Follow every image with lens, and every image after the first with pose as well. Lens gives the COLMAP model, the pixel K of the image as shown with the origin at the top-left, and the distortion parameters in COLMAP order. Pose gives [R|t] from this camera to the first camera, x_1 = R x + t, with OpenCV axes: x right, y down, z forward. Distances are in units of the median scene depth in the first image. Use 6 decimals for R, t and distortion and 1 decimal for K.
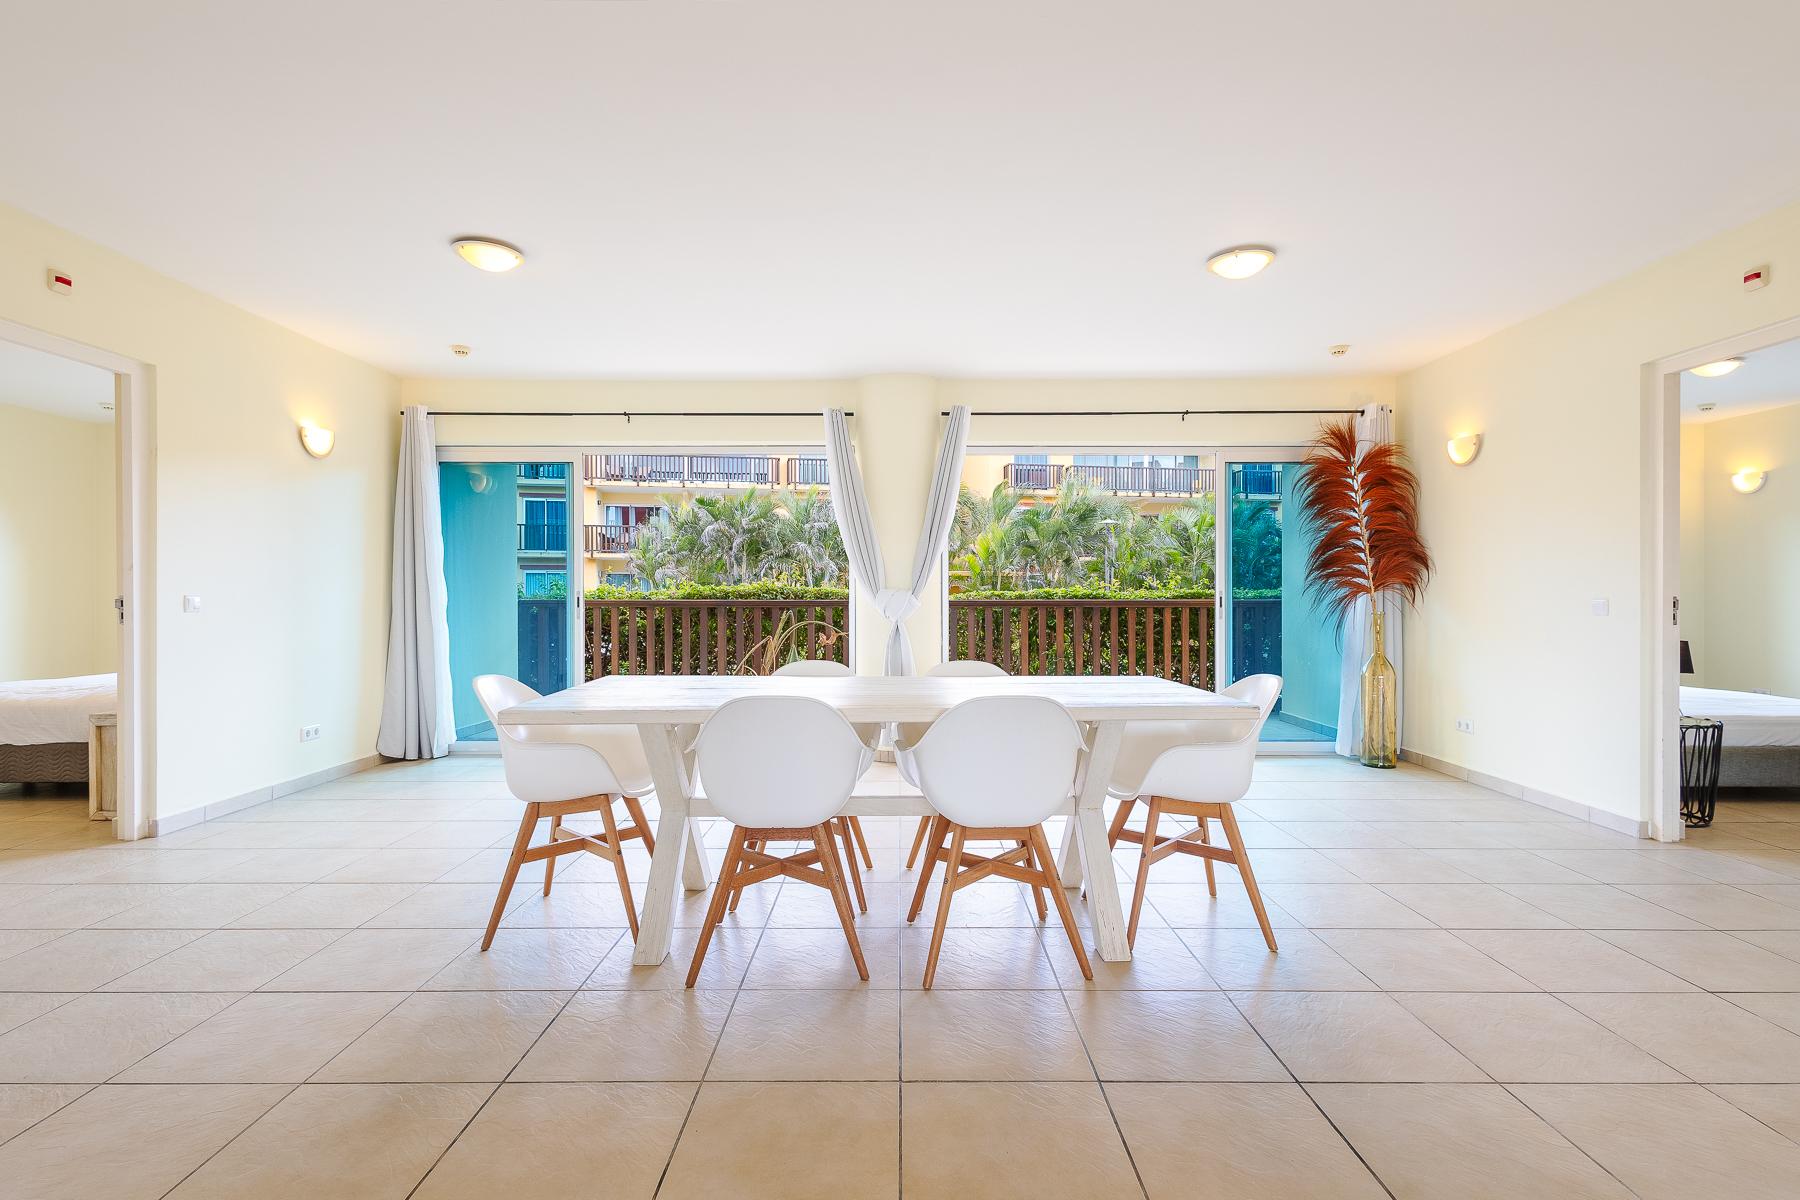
lens RADIAL K [[859.5, 0, 900.6], [0, 859.5, 625.5], [0, 0, 1]] dist [0.017419, 0.000066]
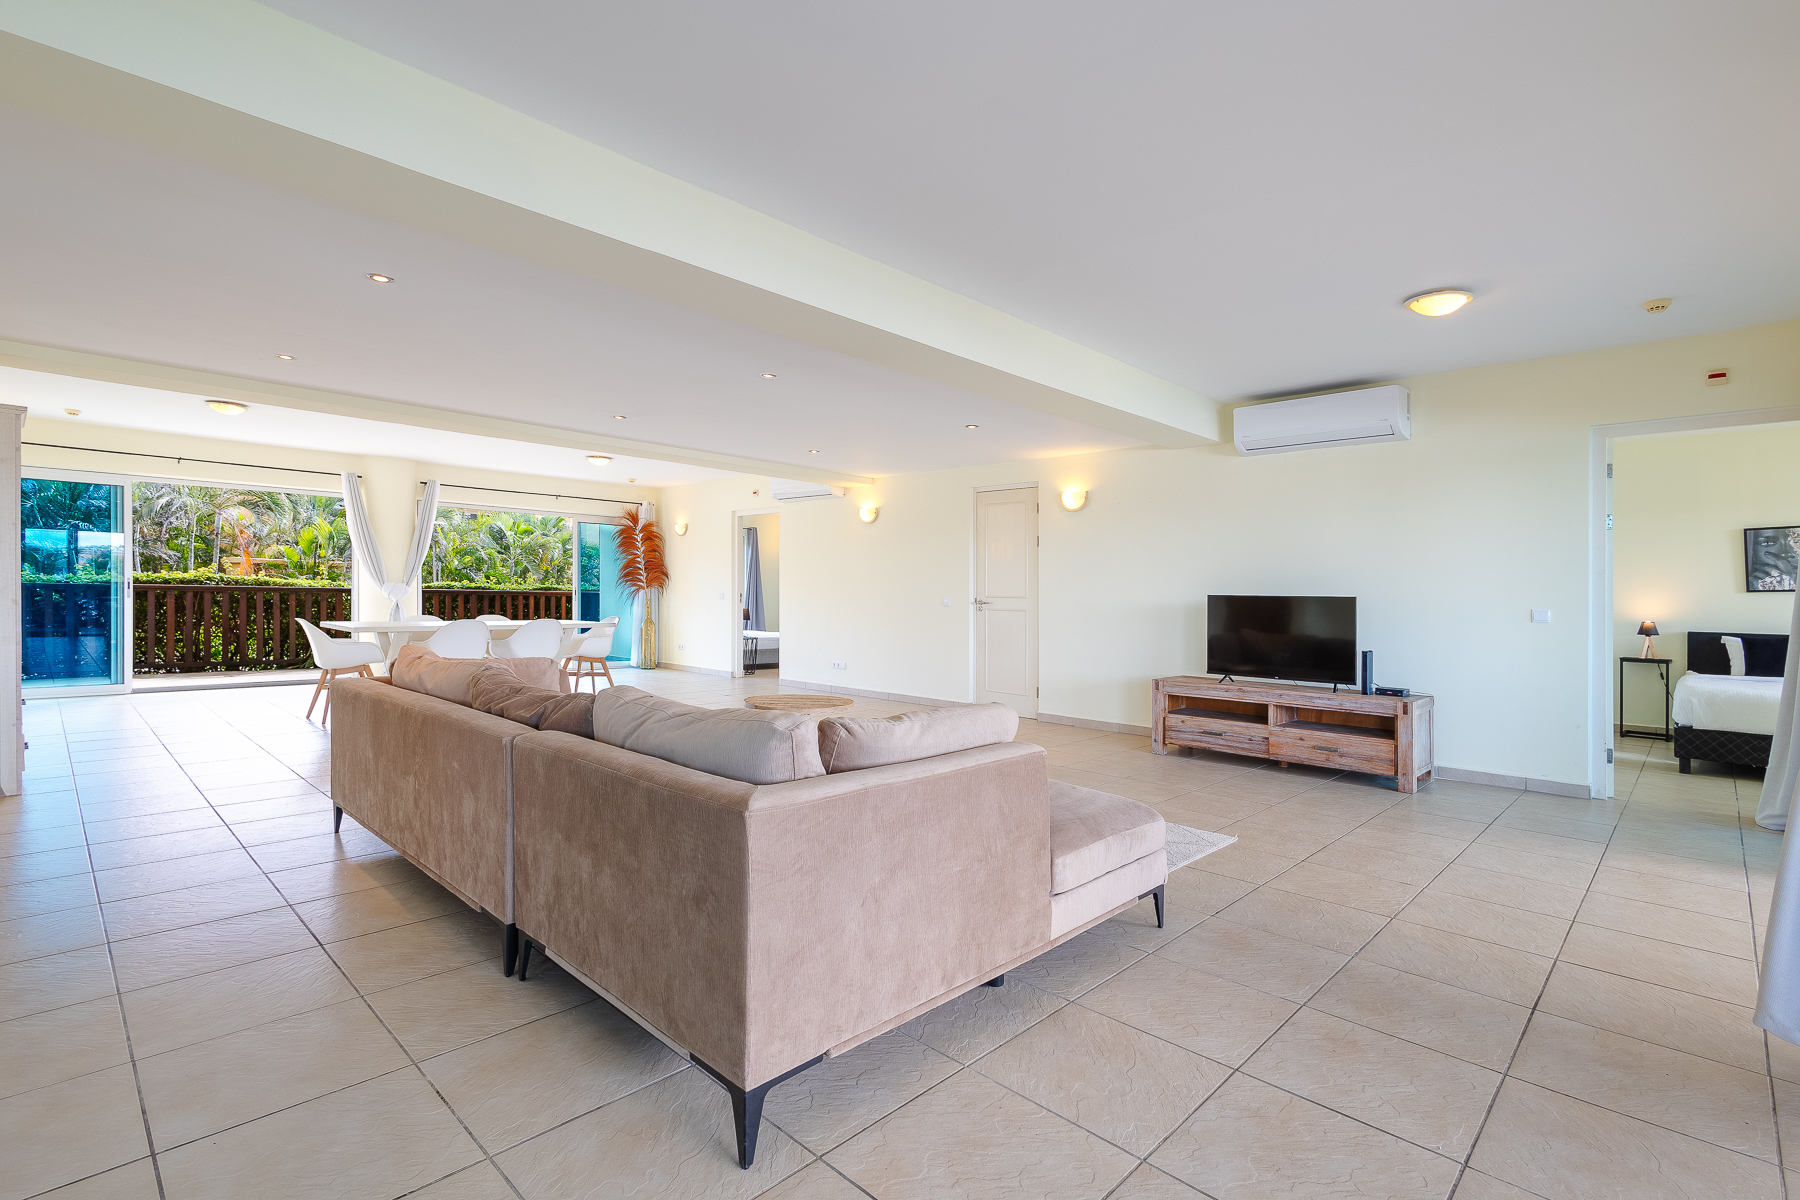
lens RADIAL K [[832.2, 0, 910.2], [0, 832.2, 600.4], [0, 0, 1]] dist [-0.000275, -0.000055]
pose [[0.691464, 0.009275, 0.722352, -0.495803], [0.005776, 0.999815, -0.018368, 0.031940], [-0.722388, 0.016873, 0.691282, -0.909069]]
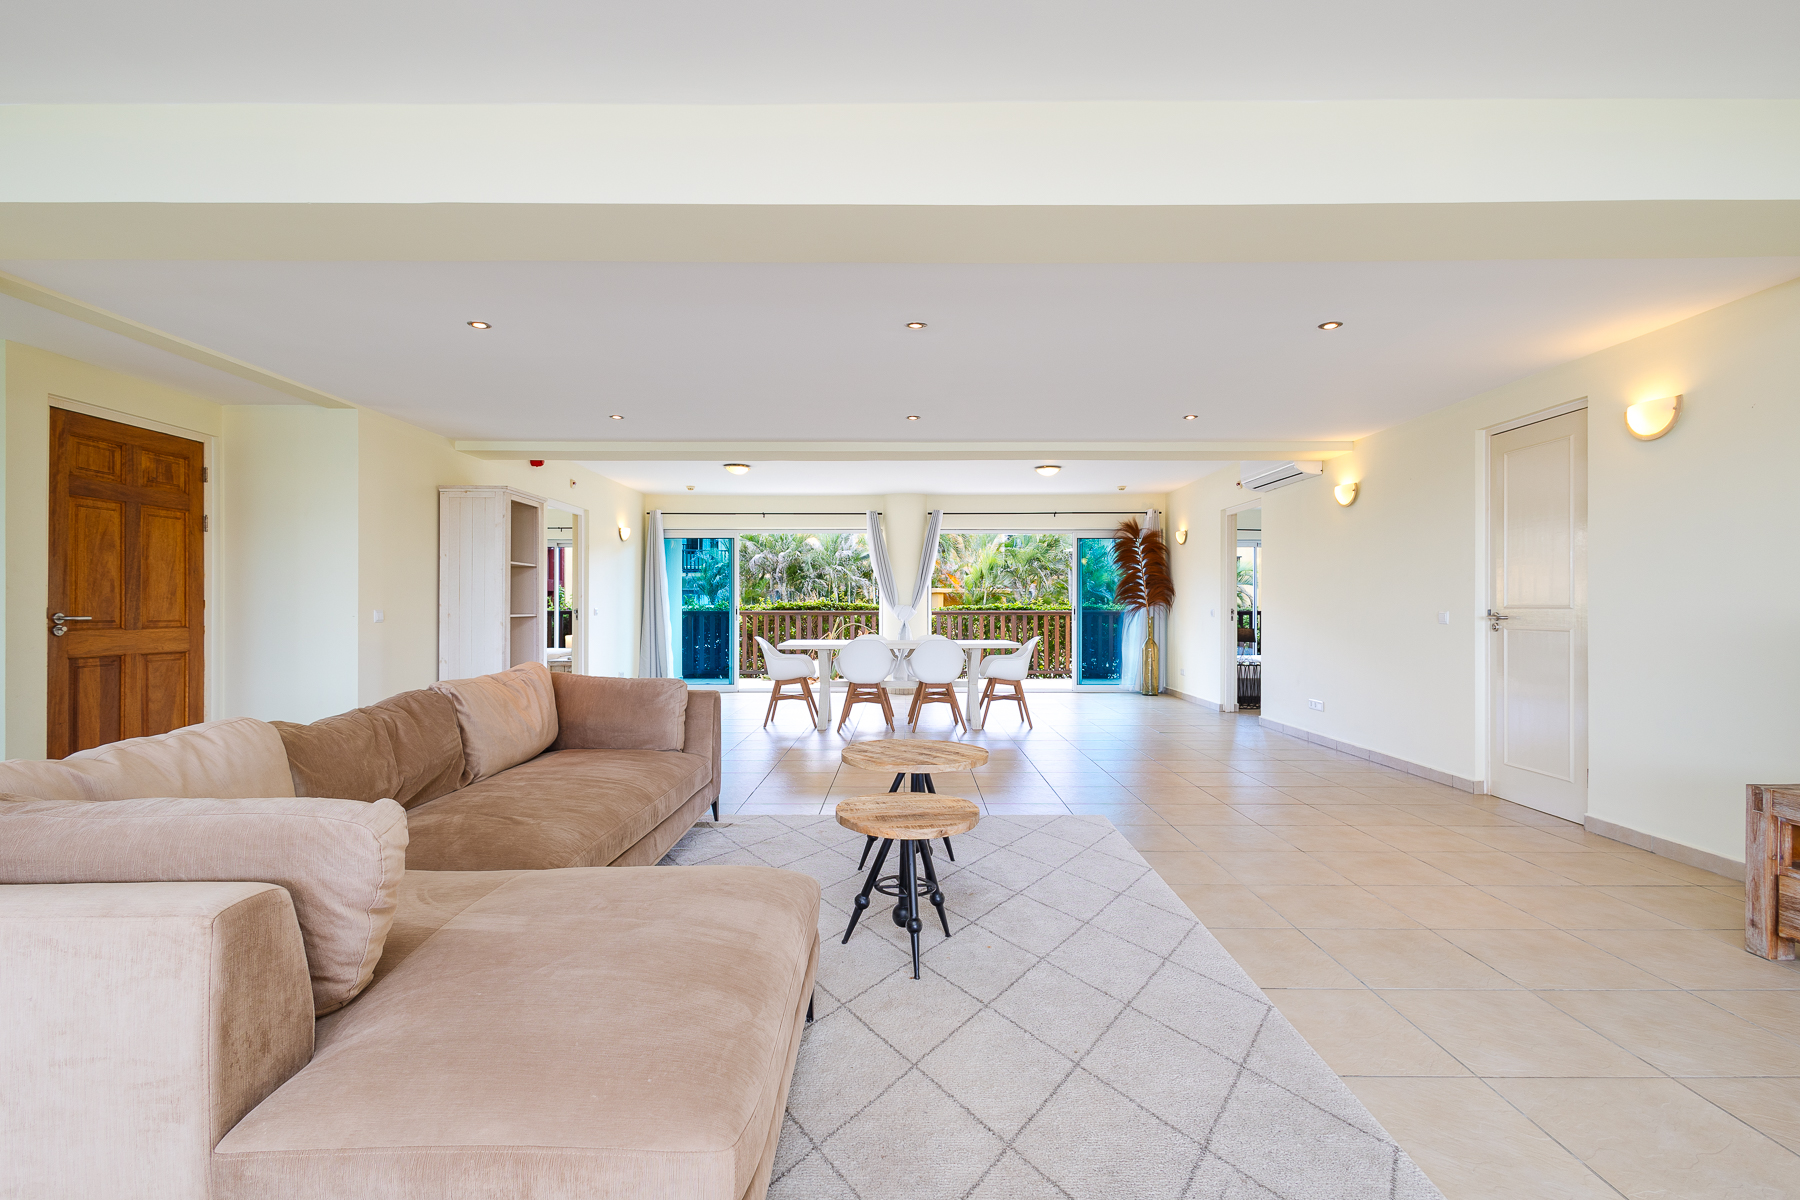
lens RADIAL K [[831.7, 0, 905.2], [0, 831.7, 618.6], [0, 0, 1]] dist [0.000342, -0.000036]
pose [[0.999993, 0.000655, -0.003762, 0.004737], [-0.000740, 0.999742, -0.022688, 0.031680], [0.003746, 0.022691, 0.999736, -0.874249]]
